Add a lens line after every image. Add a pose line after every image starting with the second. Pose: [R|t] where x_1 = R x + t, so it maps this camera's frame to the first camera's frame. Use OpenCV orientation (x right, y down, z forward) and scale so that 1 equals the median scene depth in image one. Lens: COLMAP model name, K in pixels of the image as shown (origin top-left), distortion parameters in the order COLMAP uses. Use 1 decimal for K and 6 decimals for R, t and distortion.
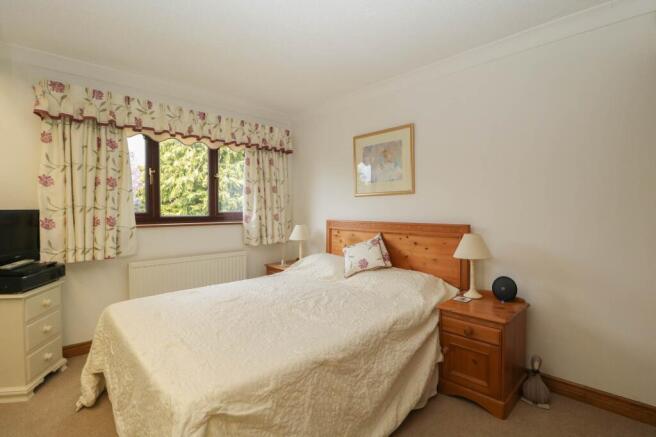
lens RADIAL K [[305.1, 0, 340.6], [0, 305.1, 210.6], [0, 0, 1]] dist [0.000526, -0.015116]
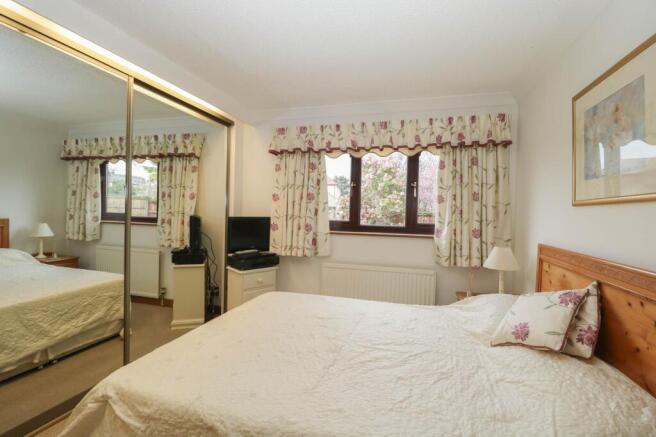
lens RADIAL K [[305.1, 0, 340.6], [0, 305.1, 210.6], [0, 0, 1]] dist [0.000526, -0.015116]
pose [[0.485098, 0.007089, -0.874431, 0.349707], [-0.027355, 0.999601, -0.007072, -0.024244], [0.874032, 0.027351, 0.485098, 0.411786]]
